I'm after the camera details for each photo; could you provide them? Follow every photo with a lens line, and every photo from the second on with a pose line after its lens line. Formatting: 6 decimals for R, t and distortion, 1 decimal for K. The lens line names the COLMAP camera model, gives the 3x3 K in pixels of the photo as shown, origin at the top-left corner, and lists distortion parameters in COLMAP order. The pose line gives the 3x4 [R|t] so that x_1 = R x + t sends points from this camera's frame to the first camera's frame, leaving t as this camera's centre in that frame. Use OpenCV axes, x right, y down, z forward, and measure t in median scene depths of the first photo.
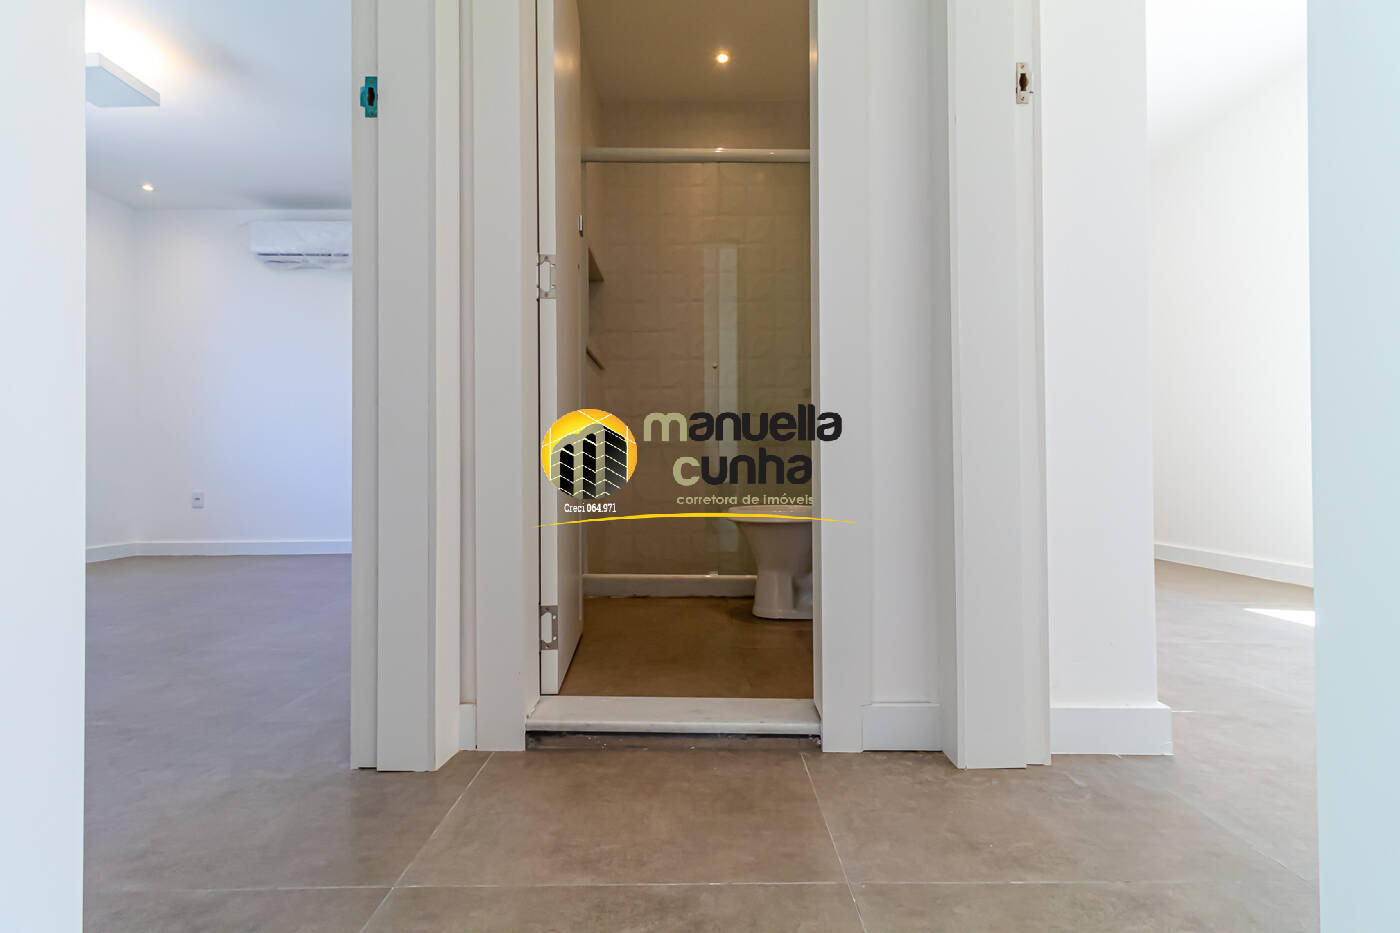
lens RADIAL K [[644.8, 0, 700.0], [0, 644.8, 466.5], [0, 0, 1]] dist [0.002316, 0.000947]
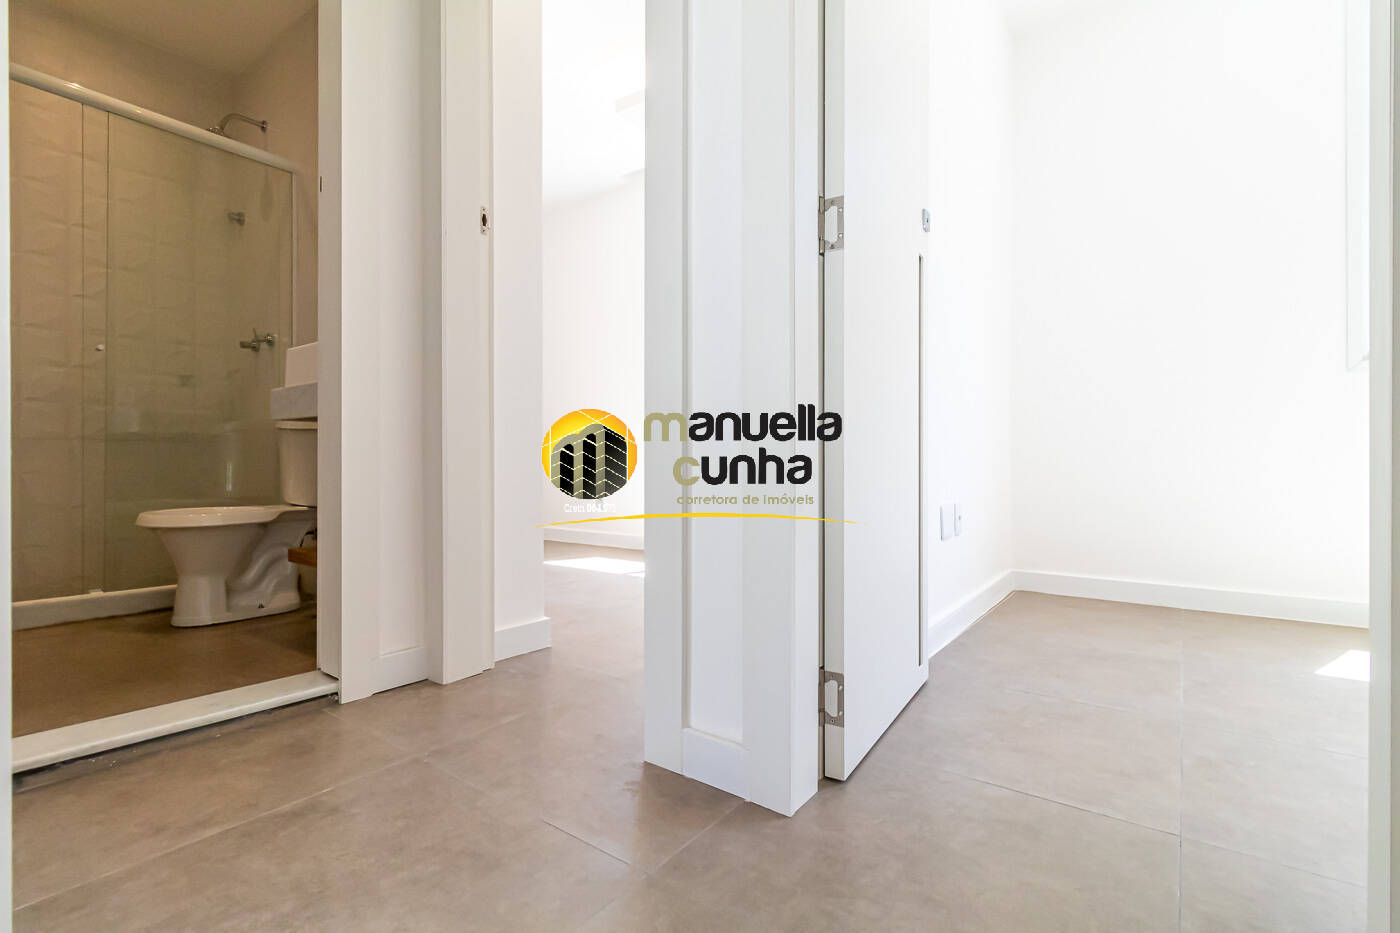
lens RADIAL K [[656.6, 0, 672.0], [0, 656.6, 461.1], [0, 0, 1]] dist [0.001974, 0.000456]
pose [[0.607637, 0.009496, 0.794158, -0.434893], [-0.016068, 0.999871, 0.000338, -0.040404], [-0.794053, -0.012965, 0.607711, -0.278992]]
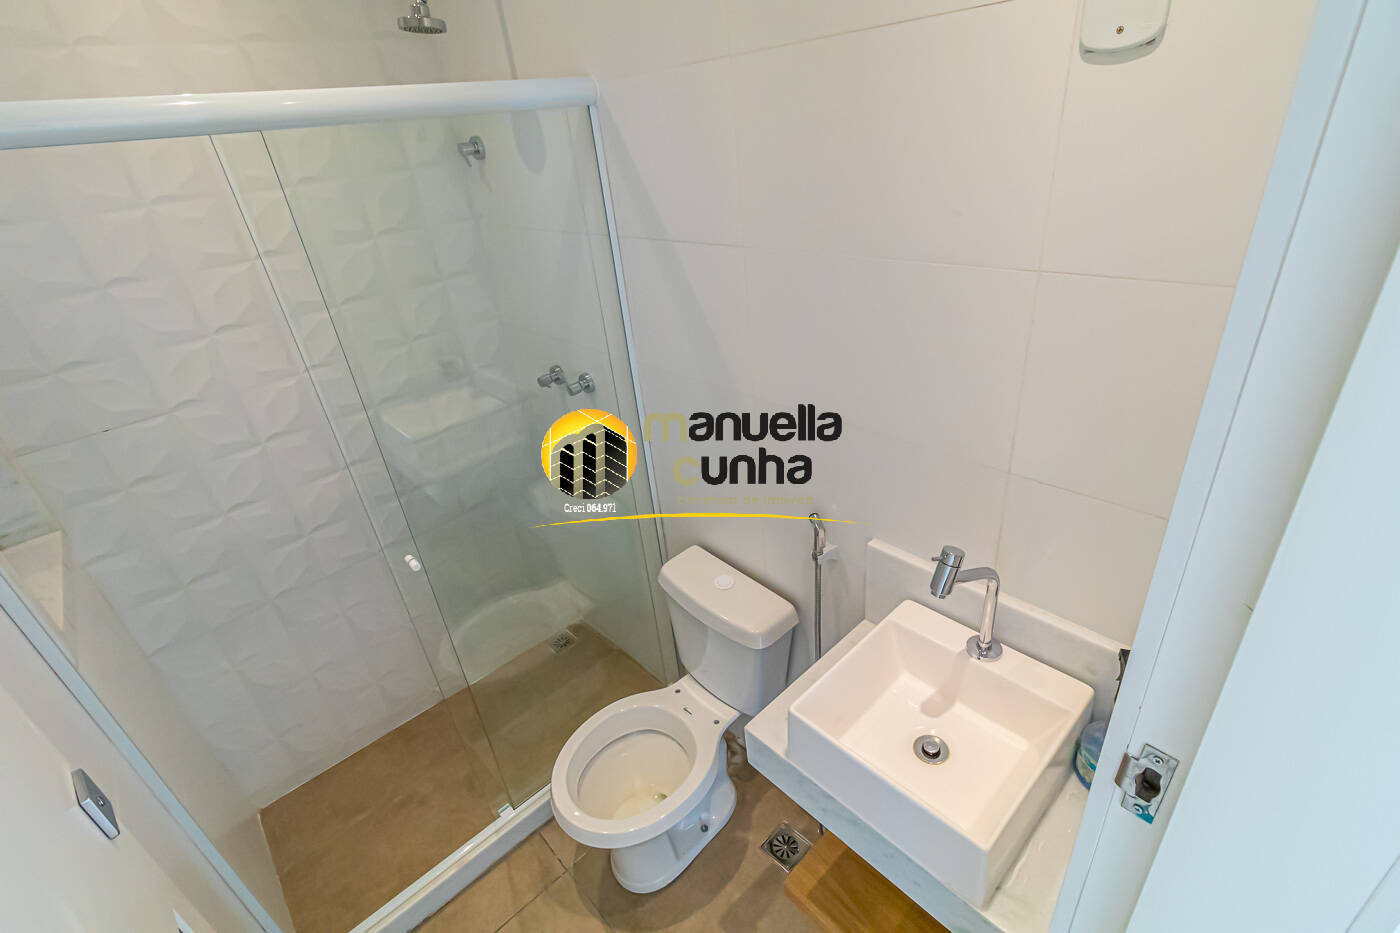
lens RADIAL K [[644.8, 0, 700.0], [0, 644.8, 466.5], [0, 0, 1]] dist [0.002316, 0.000947]
pose [[0.733861, -0.386338, 0.558740, -0.143254], [0.090784, 0.870924, 0.482959, -0.975725], [-0.673206, -0.303700, 0.674211, 1.083997]]
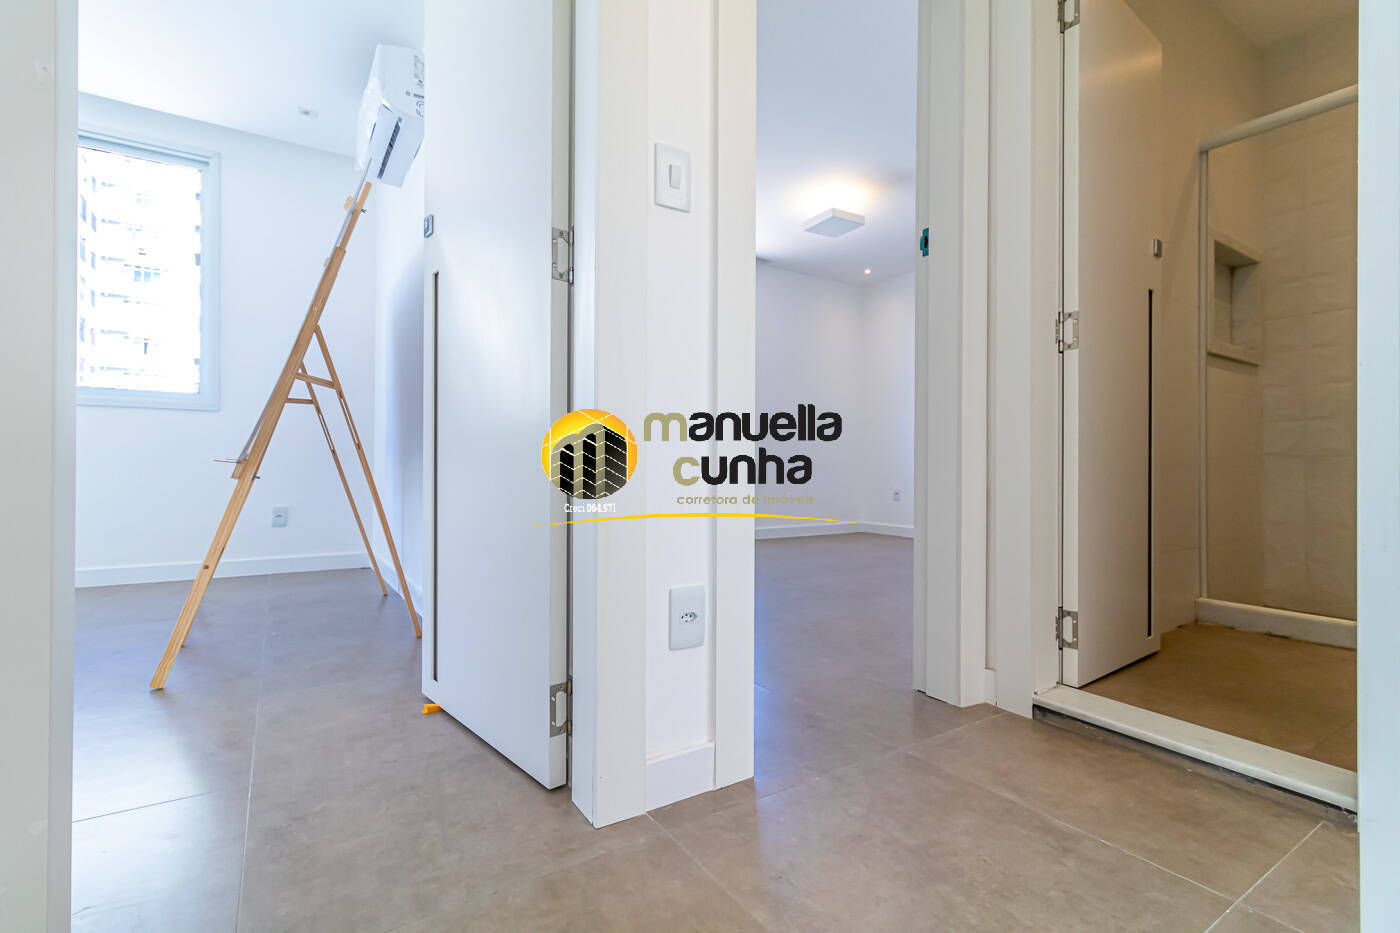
lens RADIAL K [[654.5, 0, 703.9], [0, 654.5, 465.7], [0, 0, 1]] dist [0.001607, 0.001068]
pose [[0.546820, 0.007521, -0.837217, 0.448022], [0.000112, 0.999959, 0.009056, -0.067531], [0.837250, -0.005046, 0.546796, -0.238122]]
